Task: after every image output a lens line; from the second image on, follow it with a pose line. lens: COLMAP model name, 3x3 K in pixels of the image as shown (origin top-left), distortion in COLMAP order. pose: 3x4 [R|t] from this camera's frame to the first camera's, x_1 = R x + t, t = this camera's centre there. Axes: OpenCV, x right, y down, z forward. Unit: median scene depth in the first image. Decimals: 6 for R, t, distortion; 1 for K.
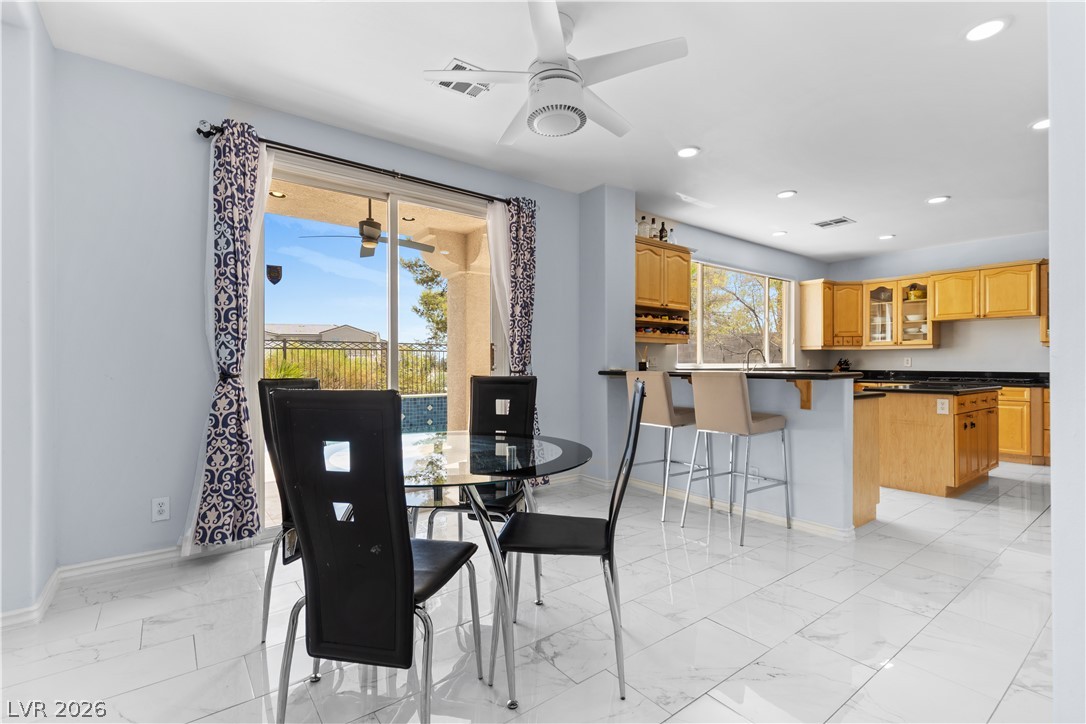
lens RADIAL K [[494.2, 0, 545.6], [0, 494.2, 360.4], [0, 0, 1]] dist [0.001046, 0.001221]
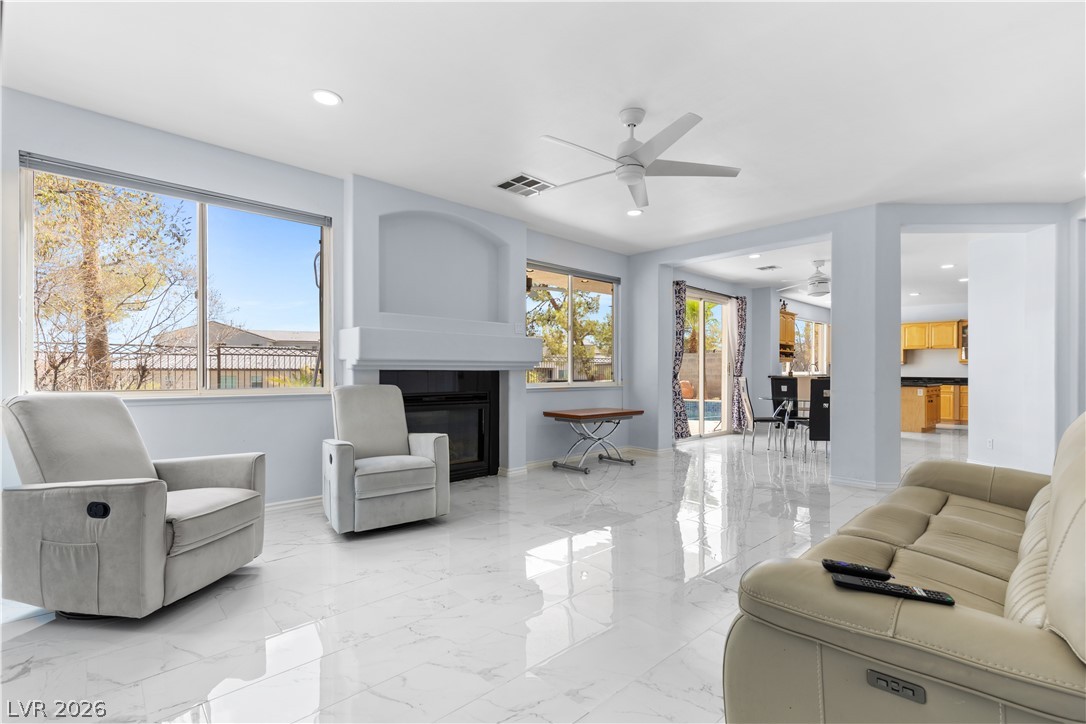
lens RADIAL K [[494.2, 0, 544.8], [0, 494.2, 370.3], [0, 0, 1]] dist [0.001046, 0.001221]
pose [[0.994961, 0.001643, 0.100252, -0.830549], [-0.001877, 0.999996, 0.002242, -0.005116], [-0.100248, -0.002419, 0.994960, -0.787462]]
